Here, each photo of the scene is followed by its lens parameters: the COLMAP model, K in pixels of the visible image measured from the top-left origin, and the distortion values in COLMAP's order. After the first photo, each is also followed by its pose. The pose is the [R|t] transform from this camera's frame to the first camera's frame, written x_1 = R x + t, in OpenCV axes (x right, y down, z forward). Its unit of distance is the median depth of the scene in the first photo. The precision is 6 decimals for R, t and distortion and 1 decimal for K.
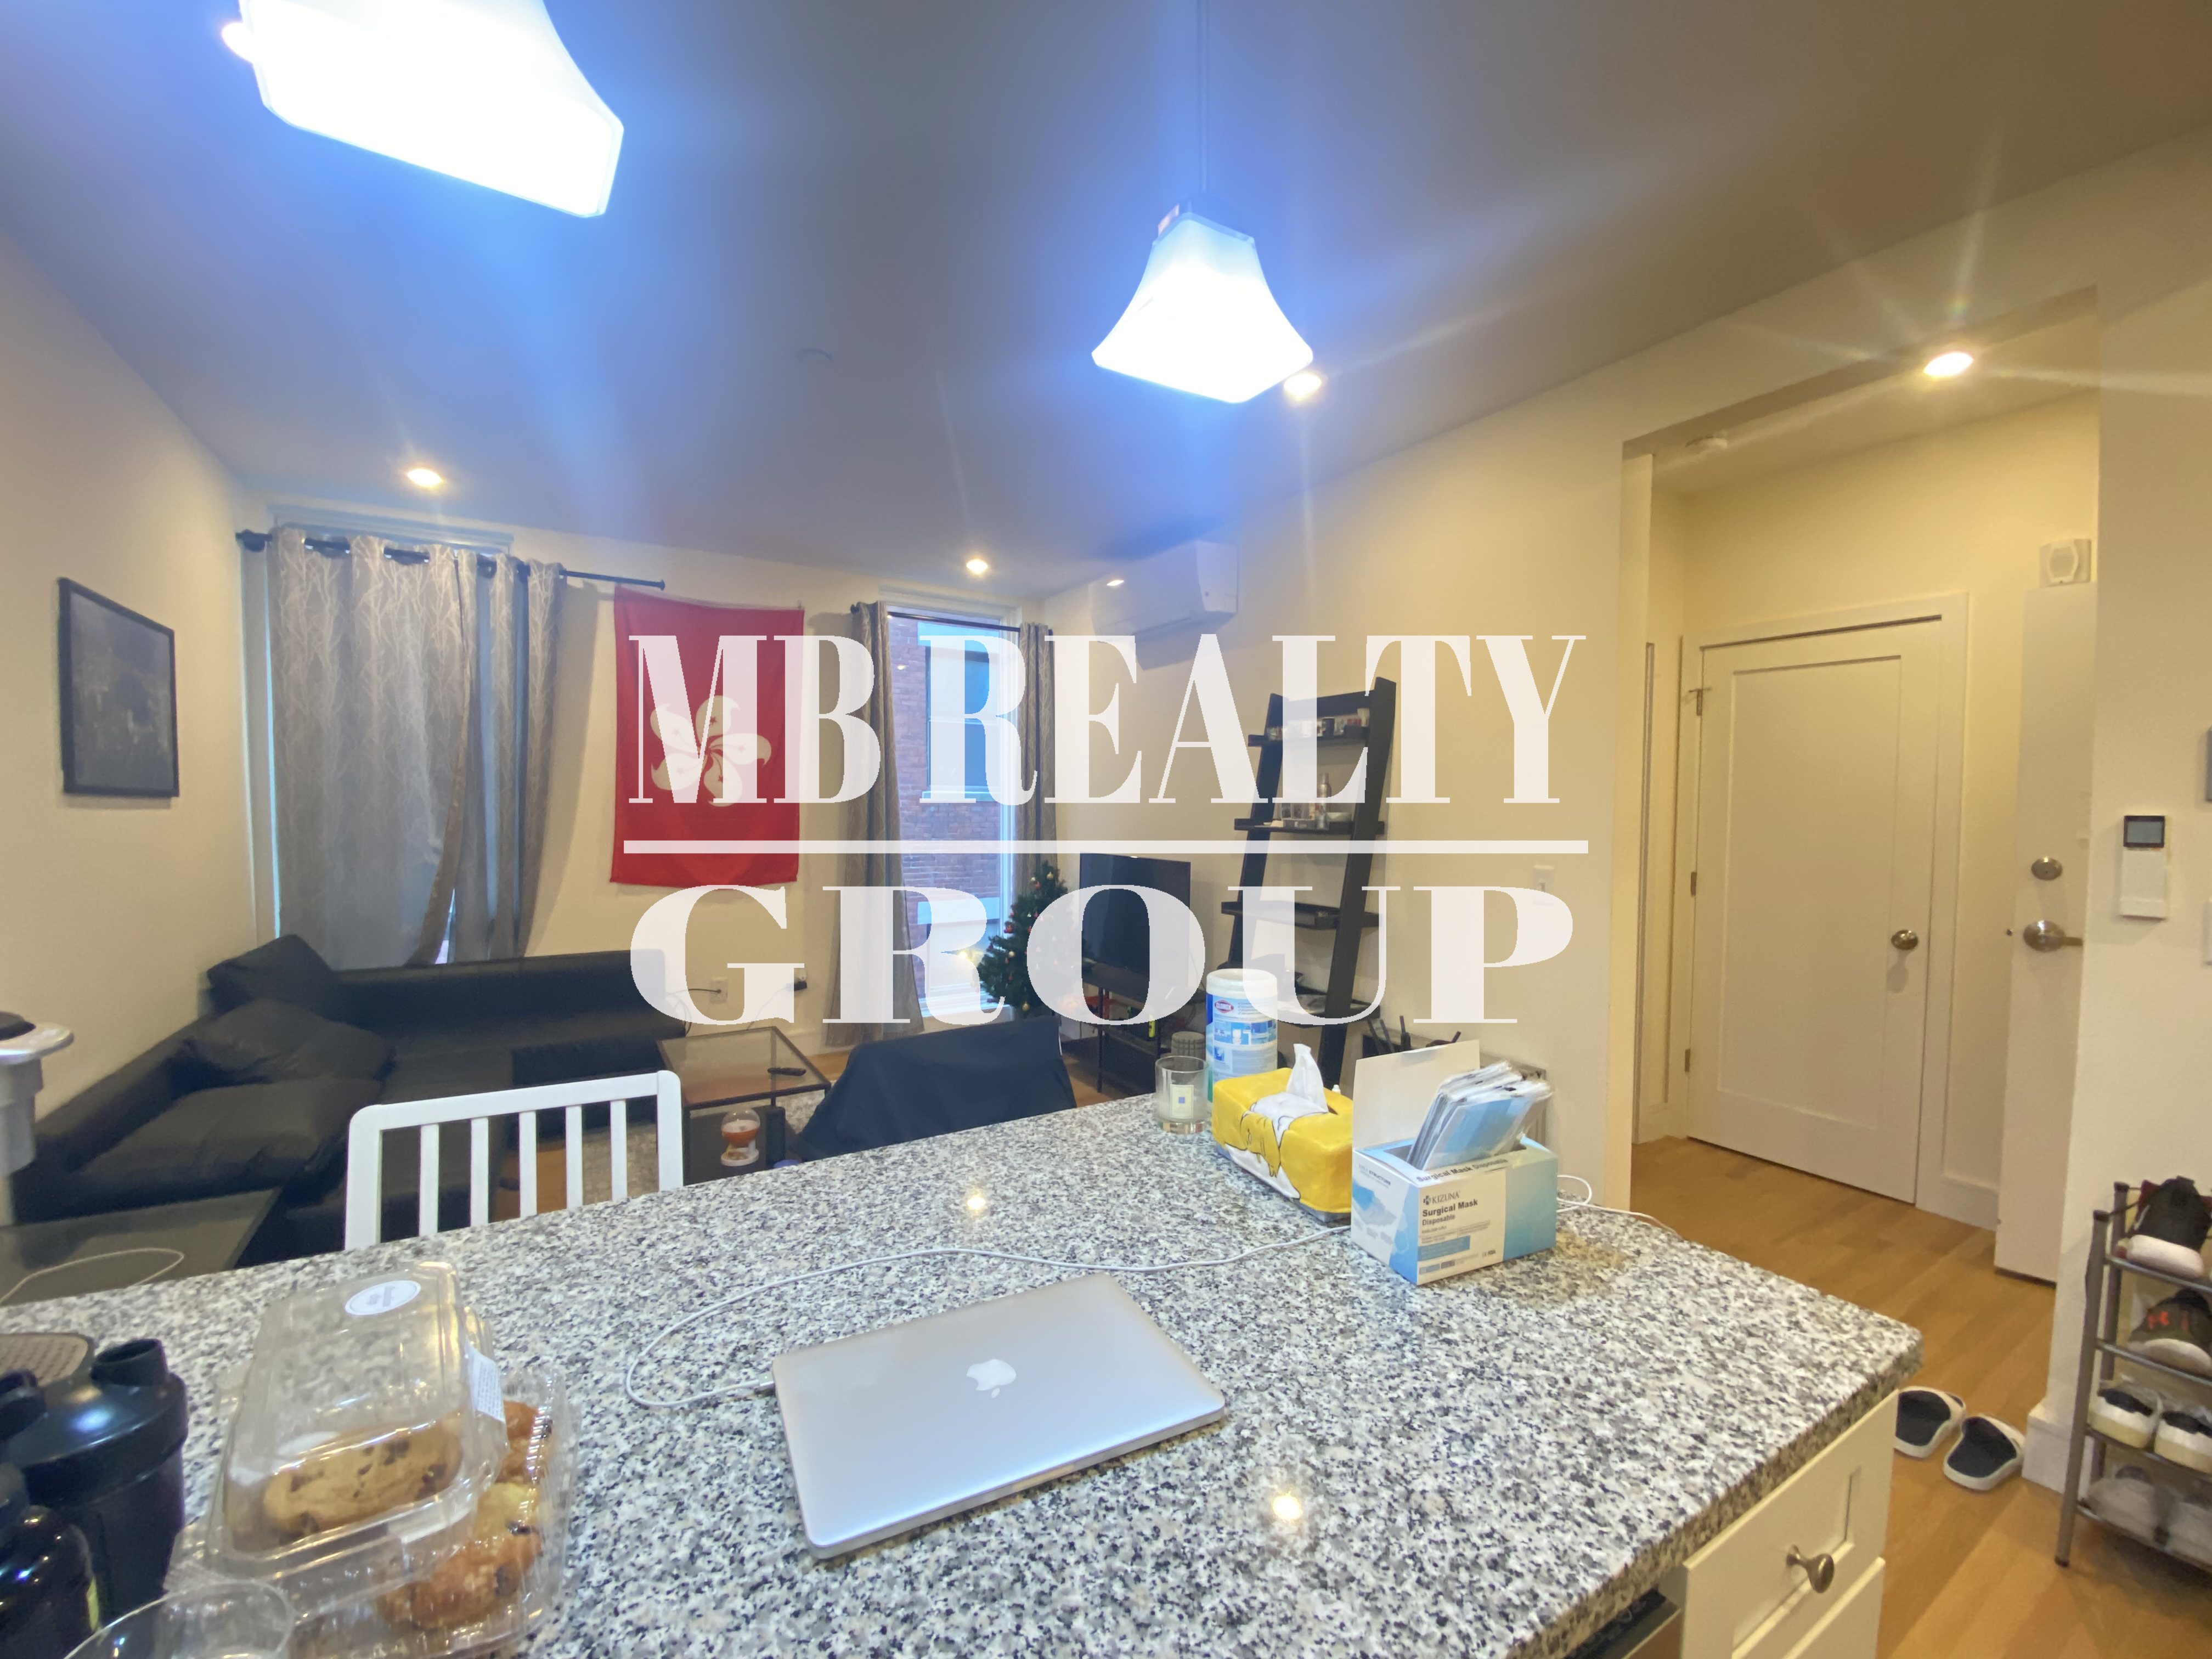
lens RADIAL K [[891.8, 0, 1110.1], [0, 891.8, 841.5], [0, 0, 1]] dist [-0.014899, -0.007383]
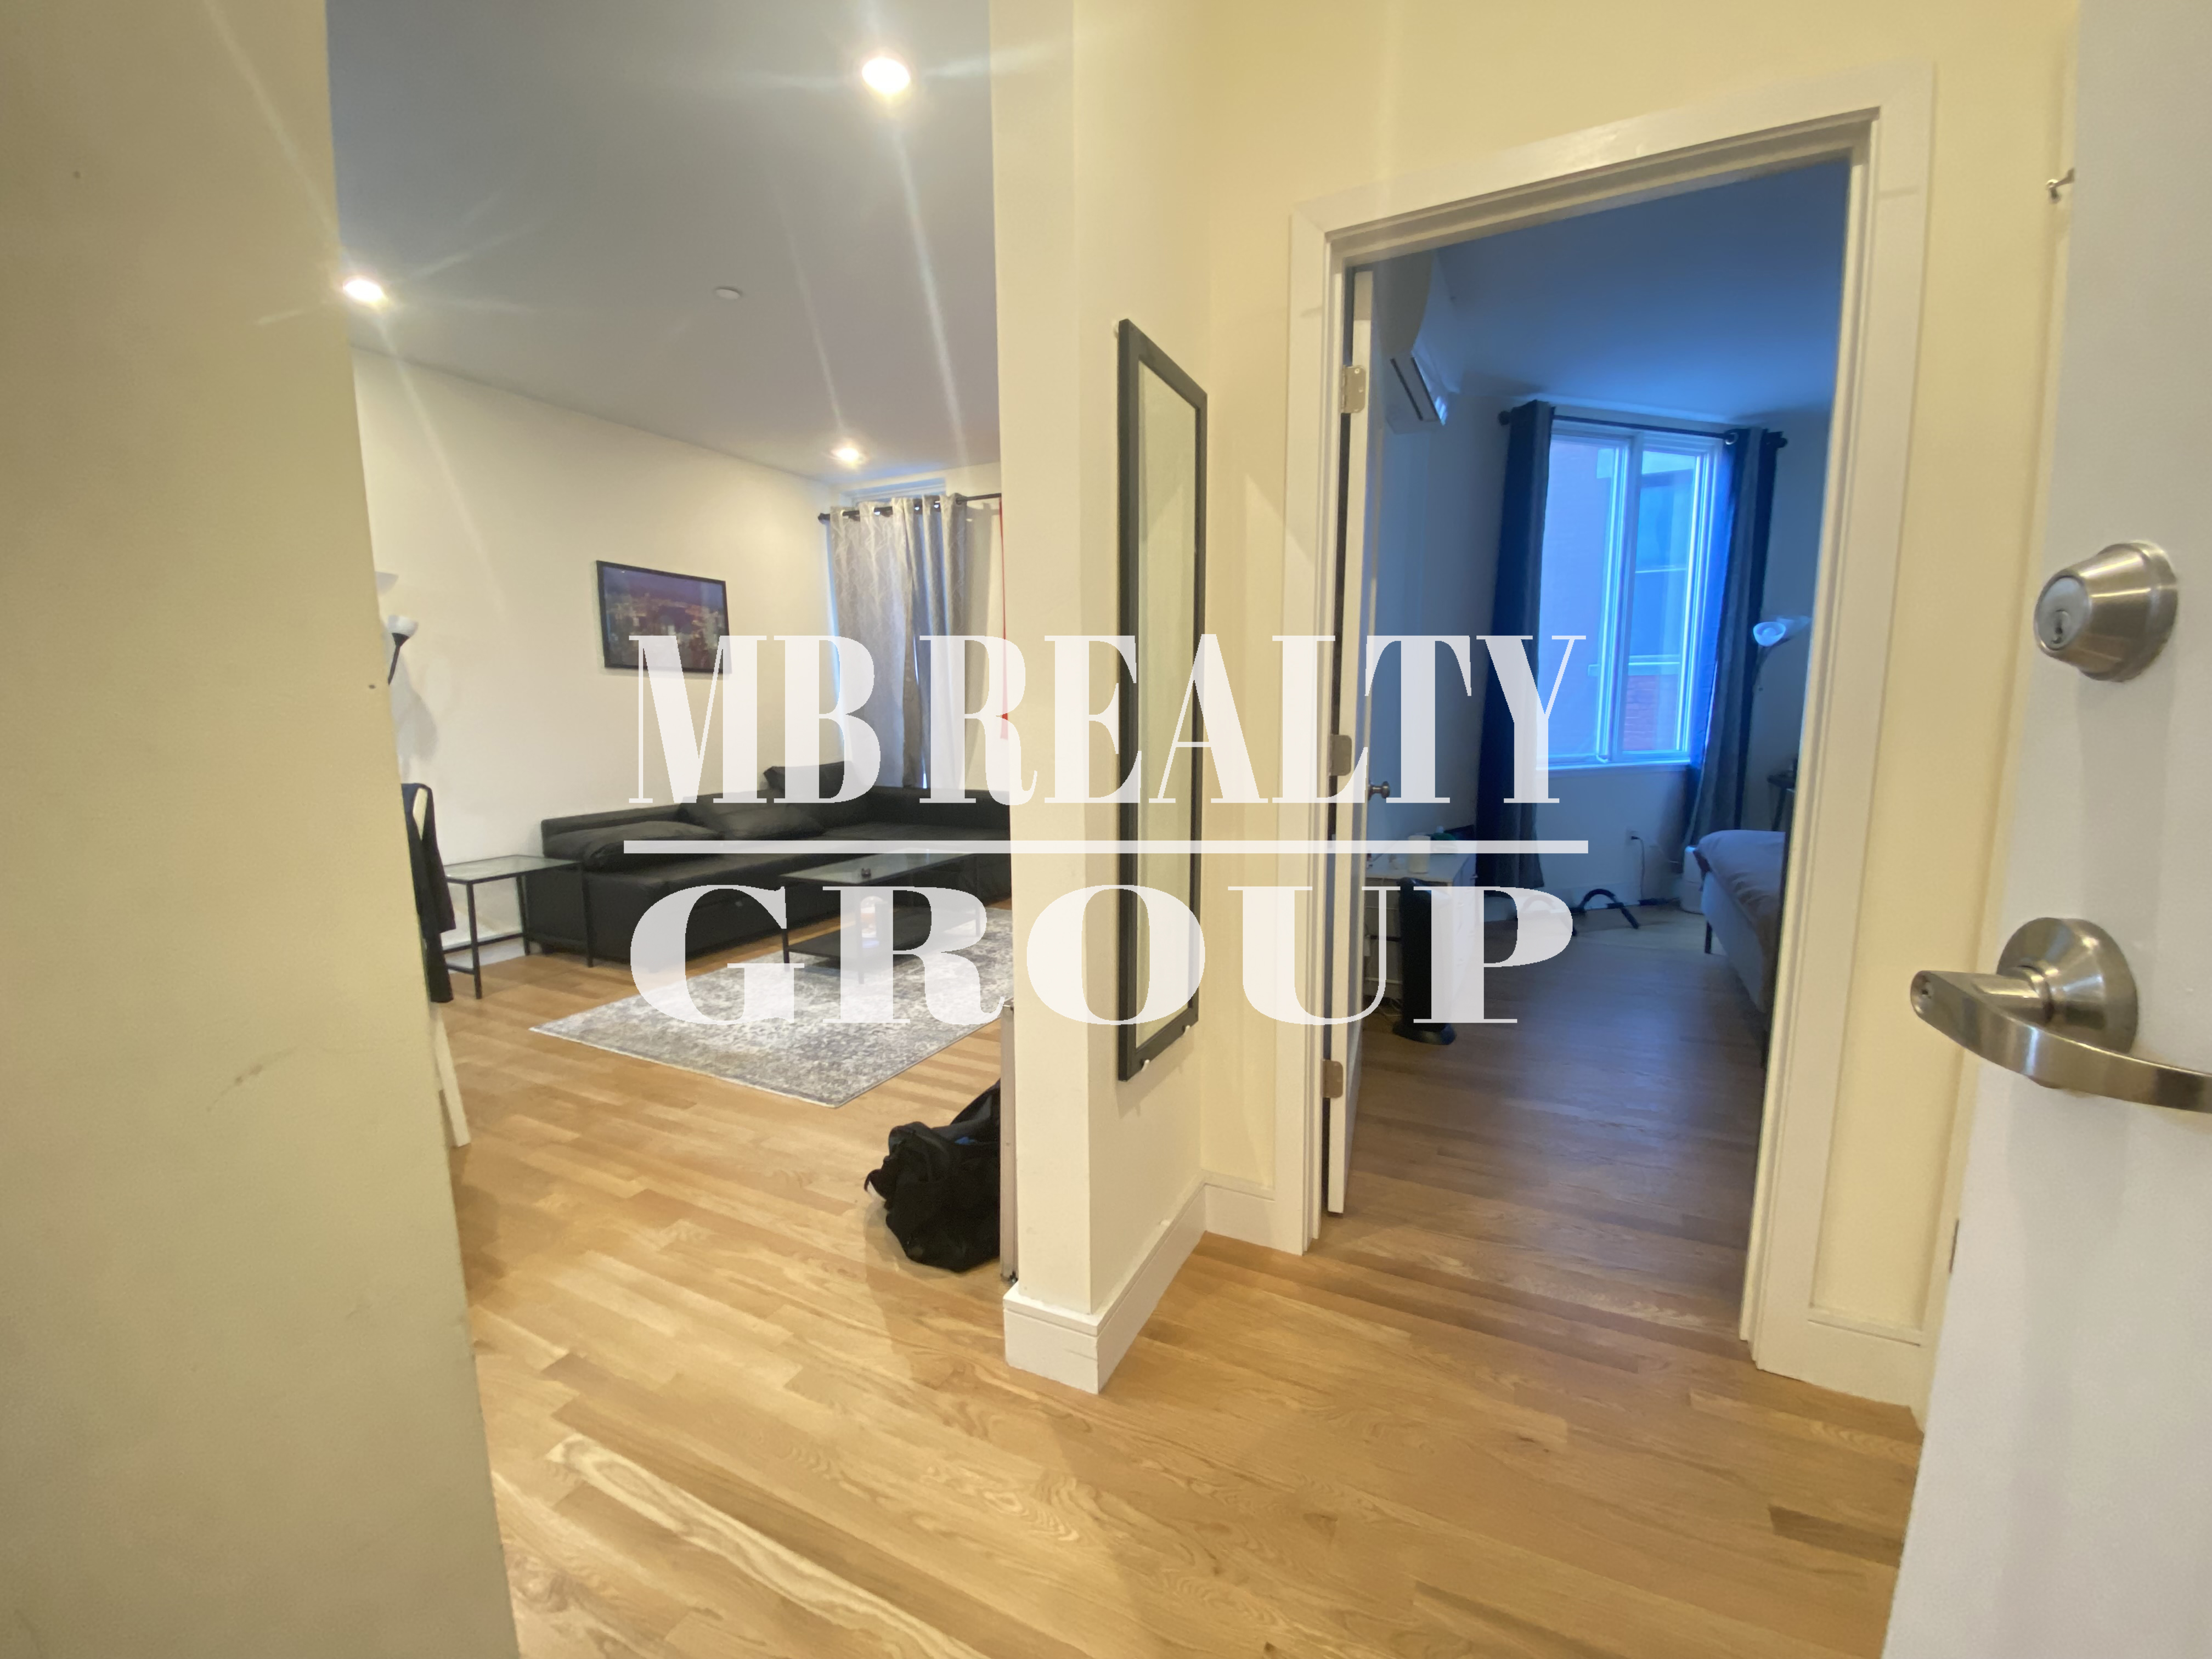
lens RADIAL K [[892.1, 0, 1124.0], [0, 892.1, 850.1], [0, 0, 1]] dist [0.001214, -0.000099]
pose [[0.538971, 0.114890, -0.834452, 0.720947], [-0.019913, 0.992115, 0.123735, 0.048727], [0.842089, -0.050074, 0.537009, 0.481635]]
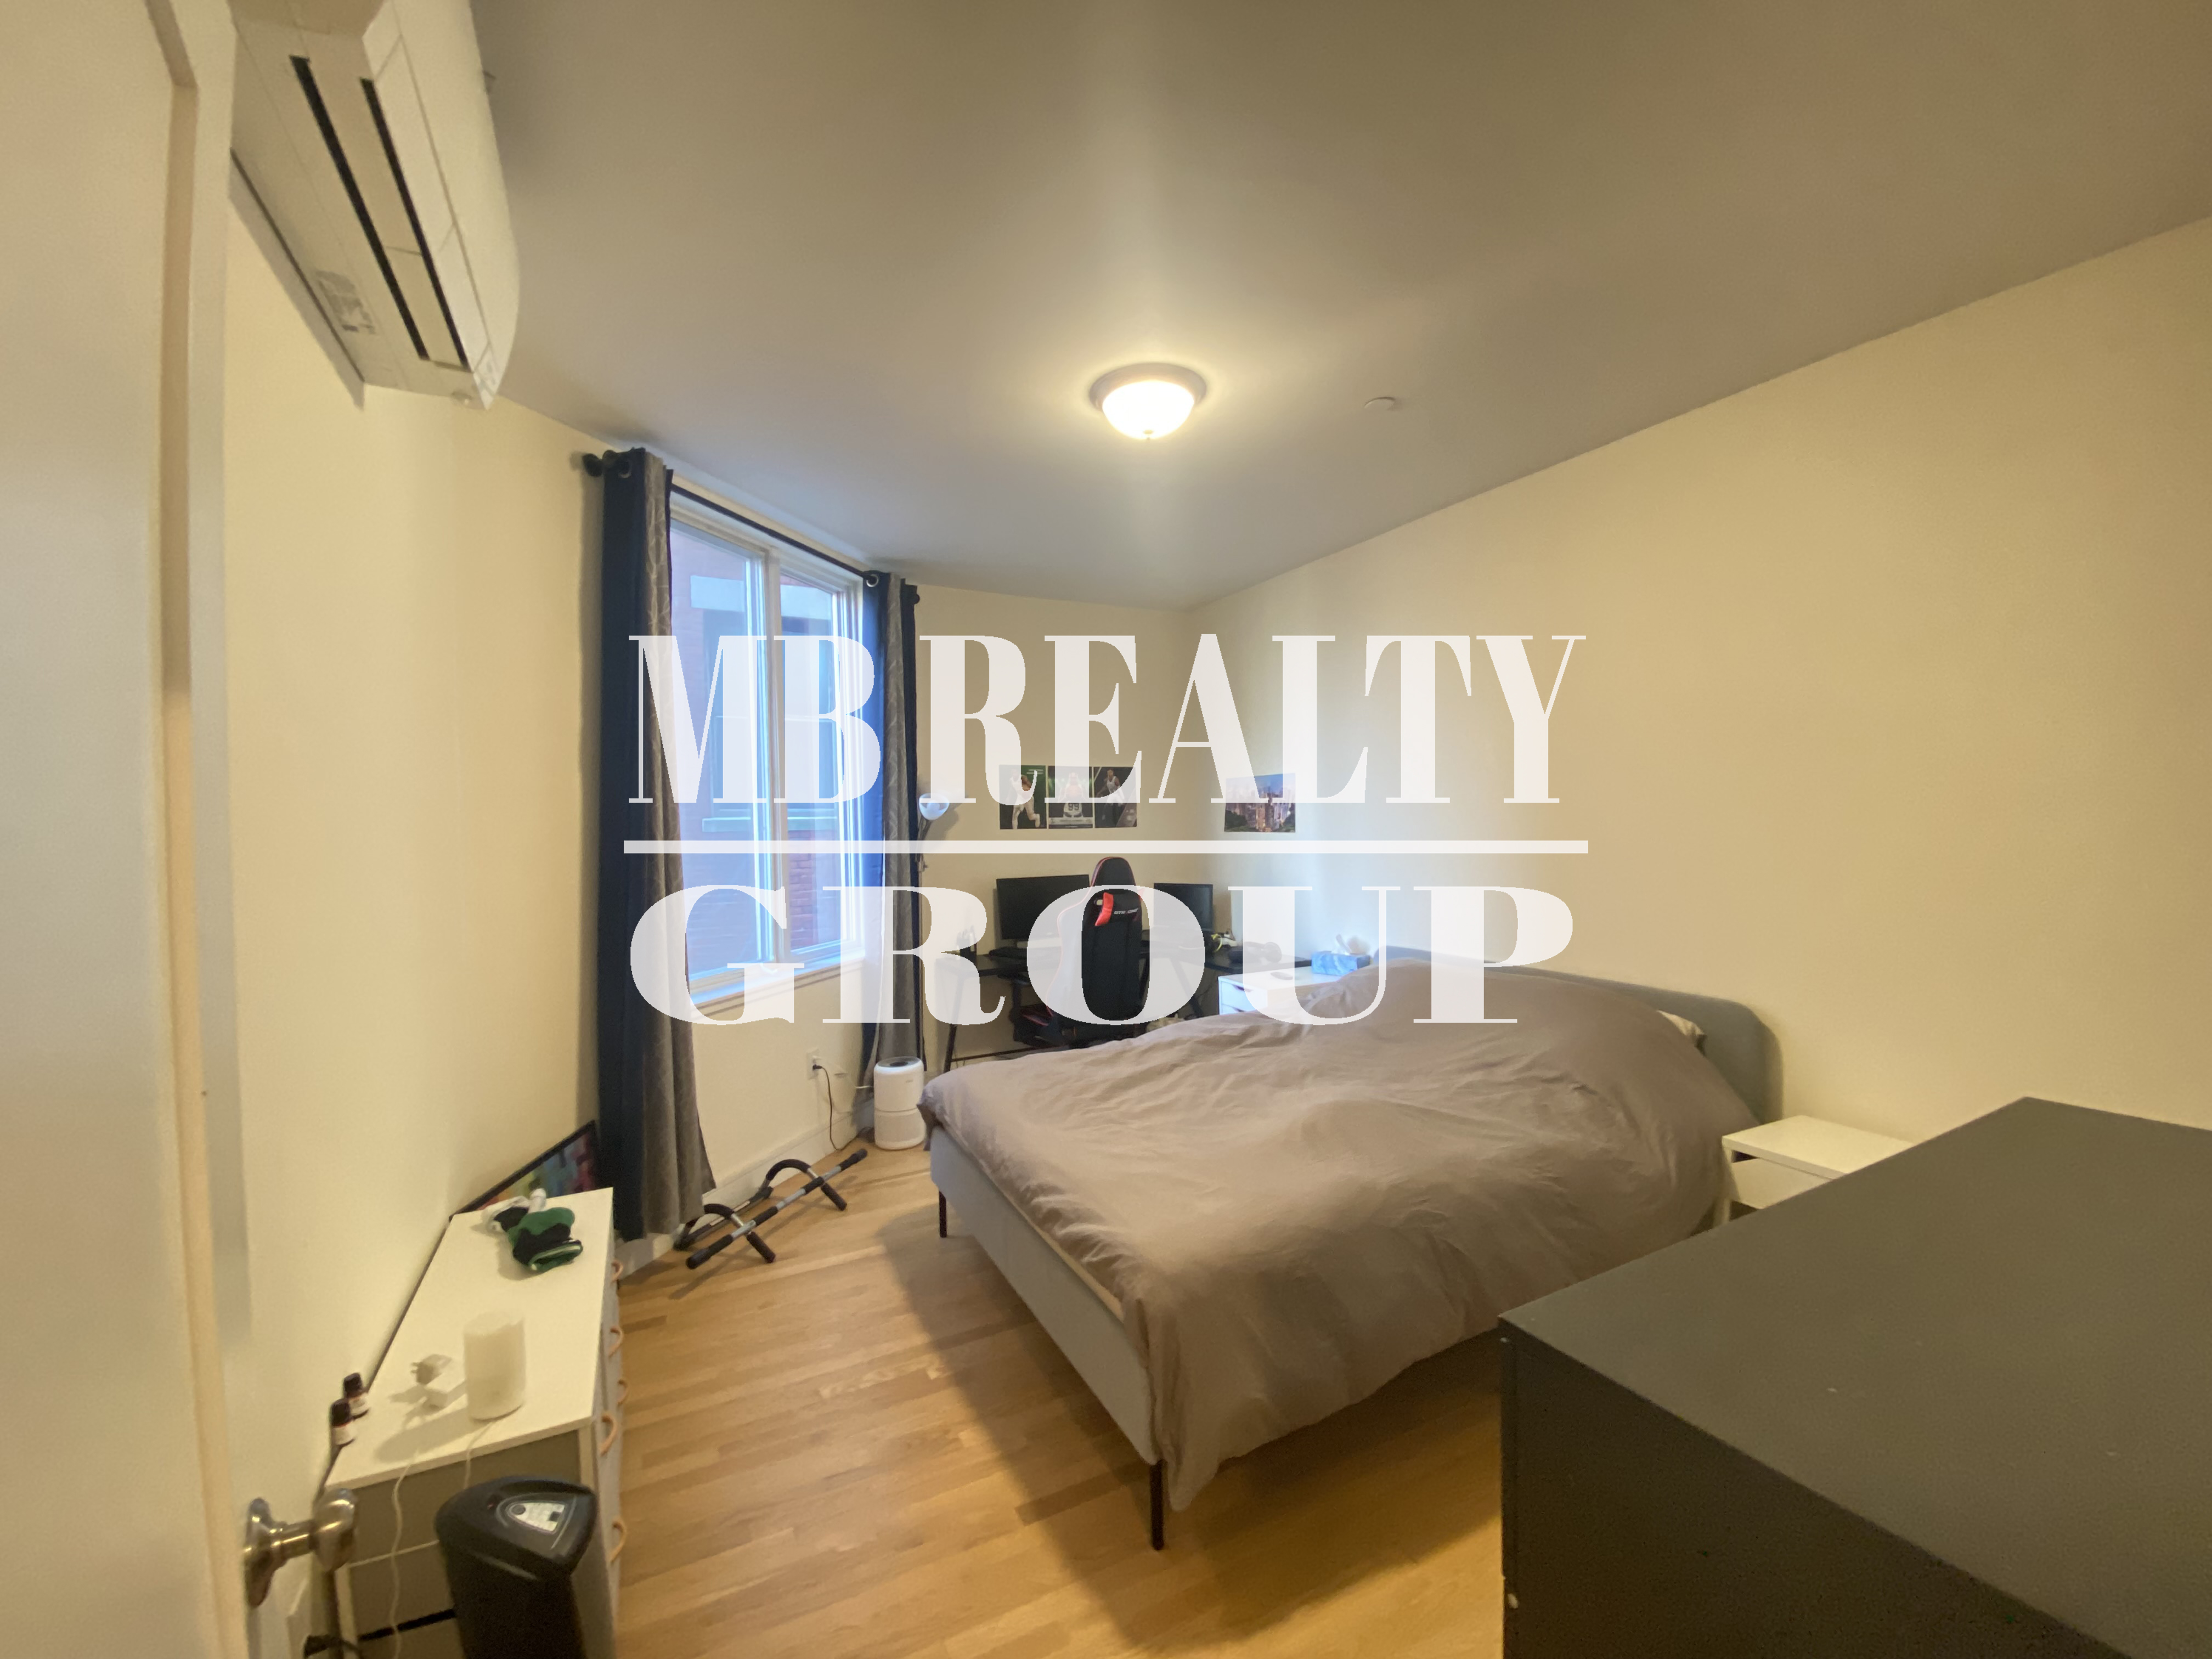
lens RADIAL K [[892.8, 0, 1108.0], [0, 892.8, 836.0], [0, 0, 1]] dist [0.020163, -0.000089]
pose [[0.997755, -0.020213, -0.063846, 0.414262], [0.018486, 0.999450, -0.027536, -0.045144], [0.064368, 0.026294, 0.997580, 0.852324]]
